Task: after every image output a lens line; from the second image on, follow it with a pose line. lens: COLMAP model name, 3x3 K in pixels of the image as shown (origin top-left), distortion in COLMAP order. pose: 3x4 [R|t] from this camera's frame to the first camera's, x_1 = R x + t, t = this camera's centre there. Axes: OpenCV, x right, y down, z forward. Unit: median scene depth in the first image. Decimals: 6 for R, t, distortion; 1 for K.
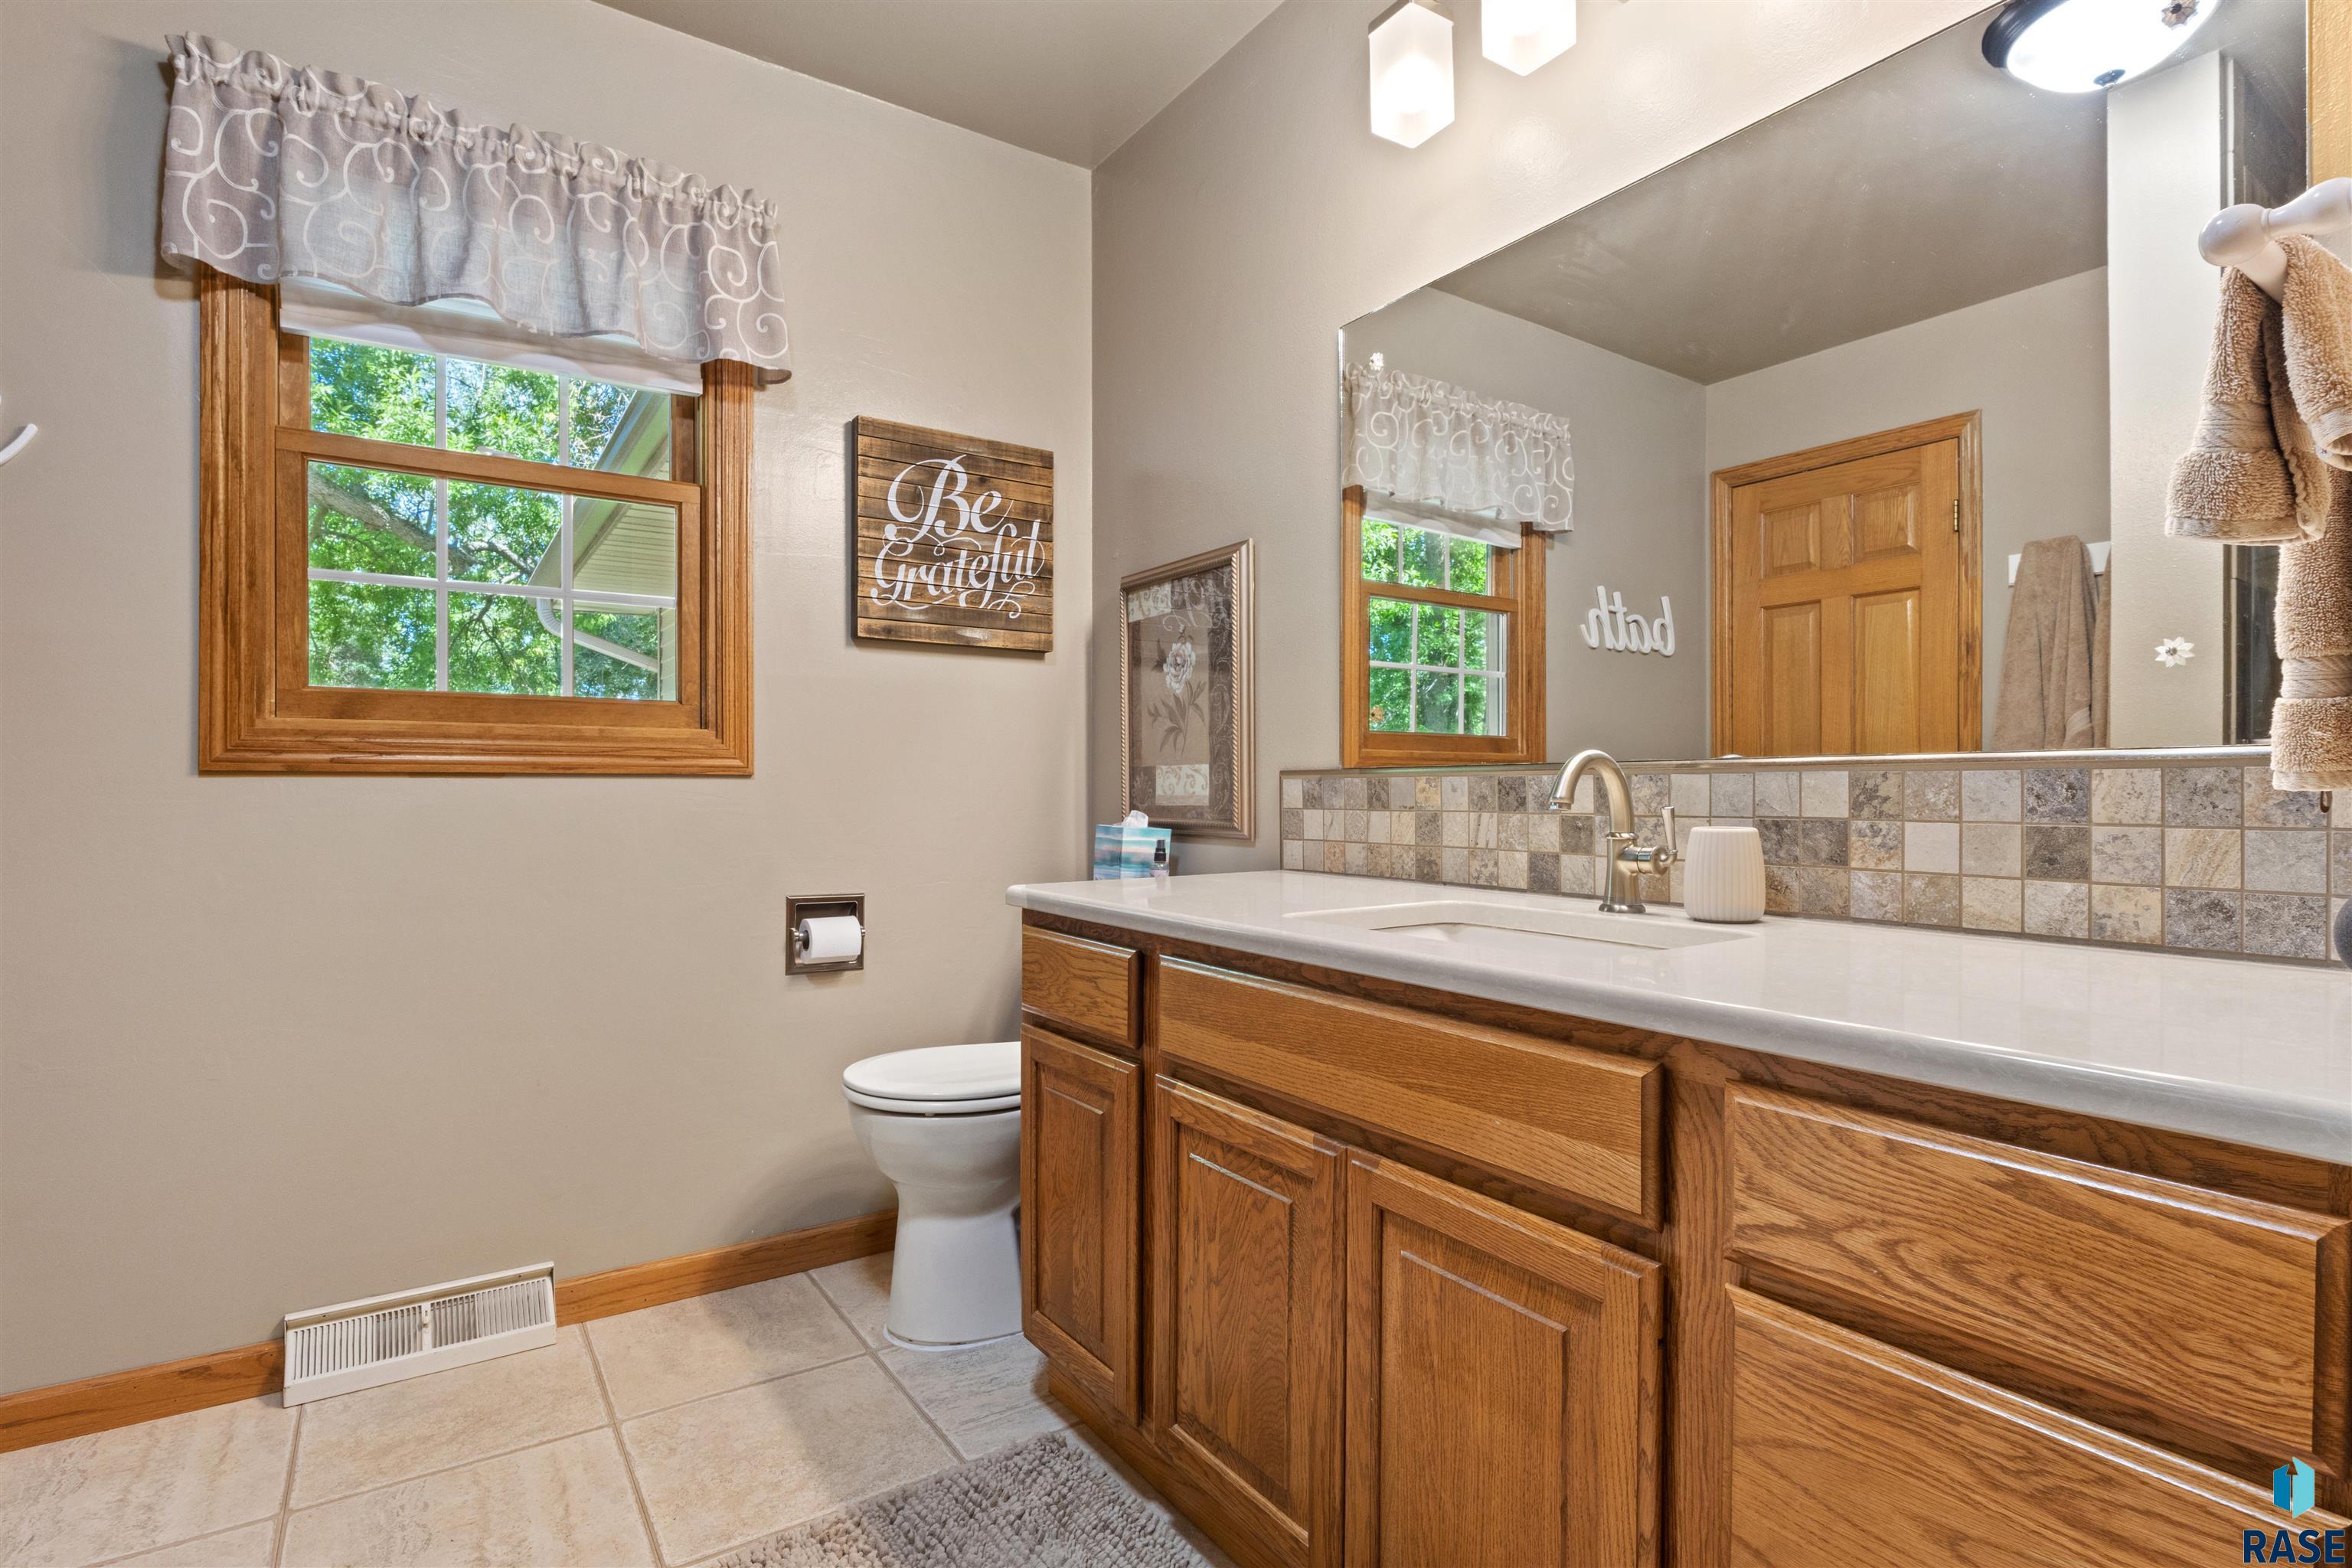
lens RADIAL K [[1172.4, 0, 1177.0], [0, 1172.4, 787.9], [0, 0, 1]] dist [0.008272, 0.001895]
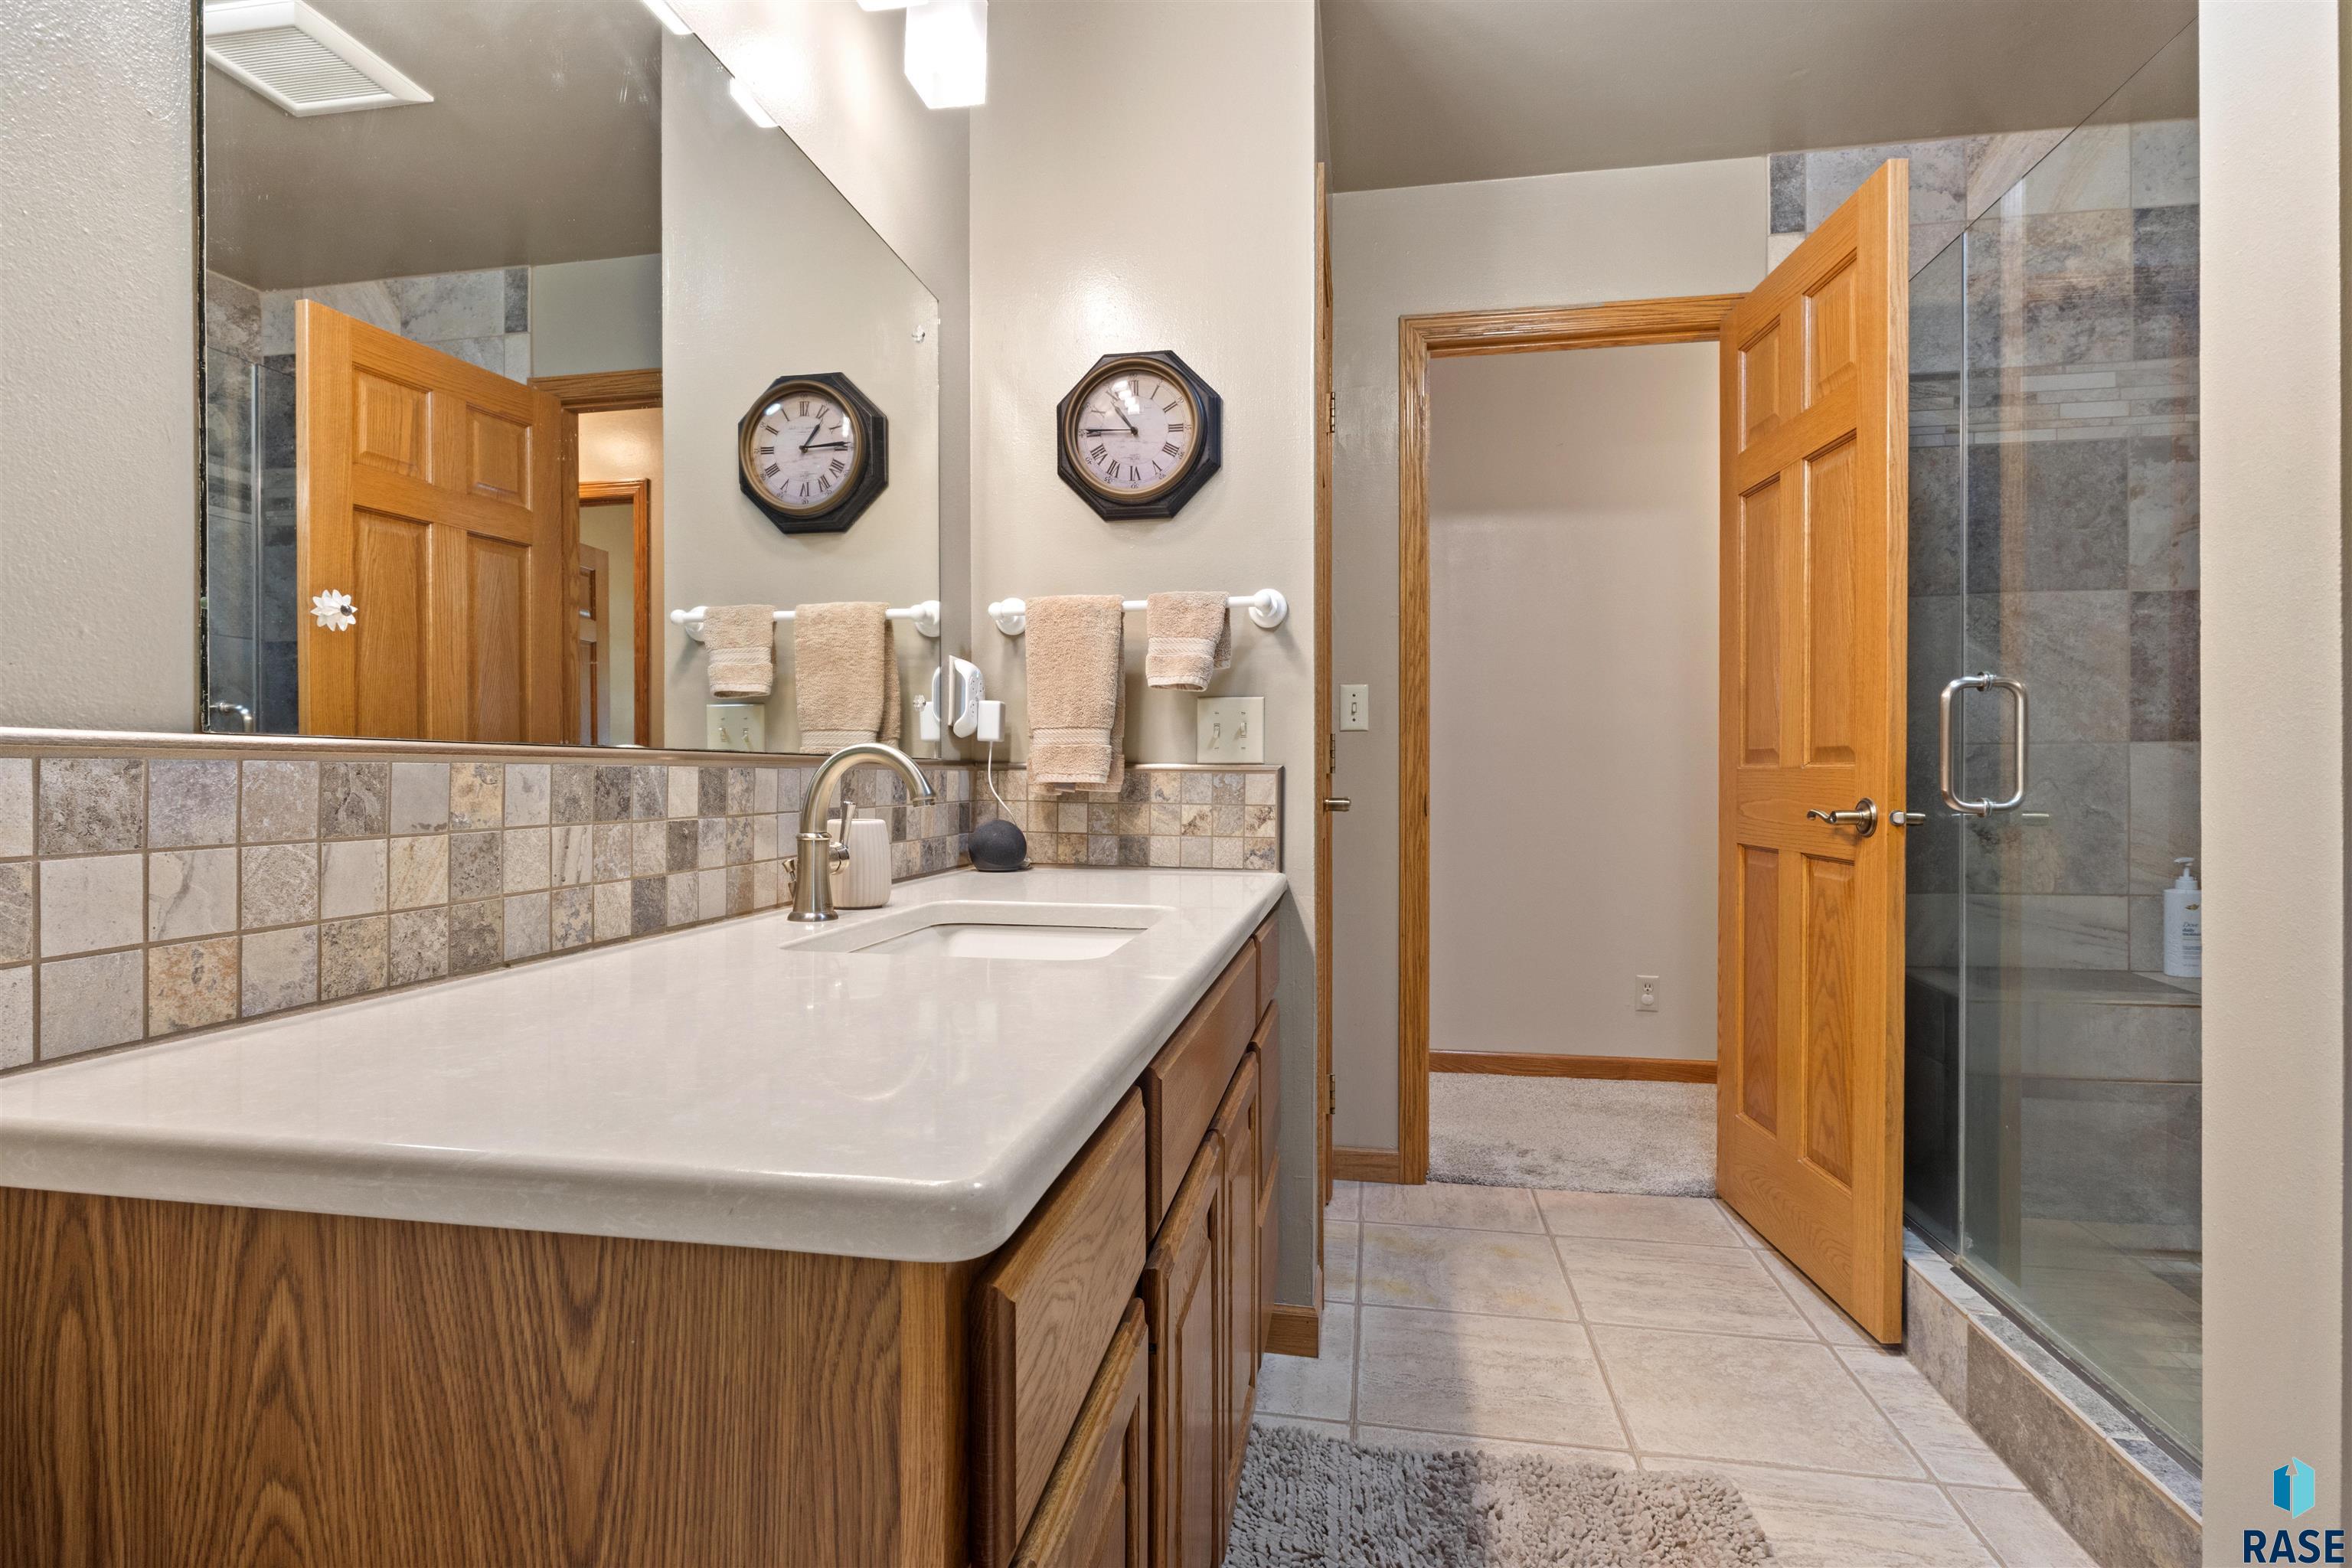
lens RADIAL K [[1172.4, 0, 1174.3], [0, 1172.4, 781.7], [0, 0, 1]] dist [0.008272, 0.001895]
pose [[-0.726875, -0.007274, 0.686731, -0.367093], [-0.005932, 0.999973, 0.004313, -0.005618], [-0.686744, -0.000939, -0.726899, 1.209570]]
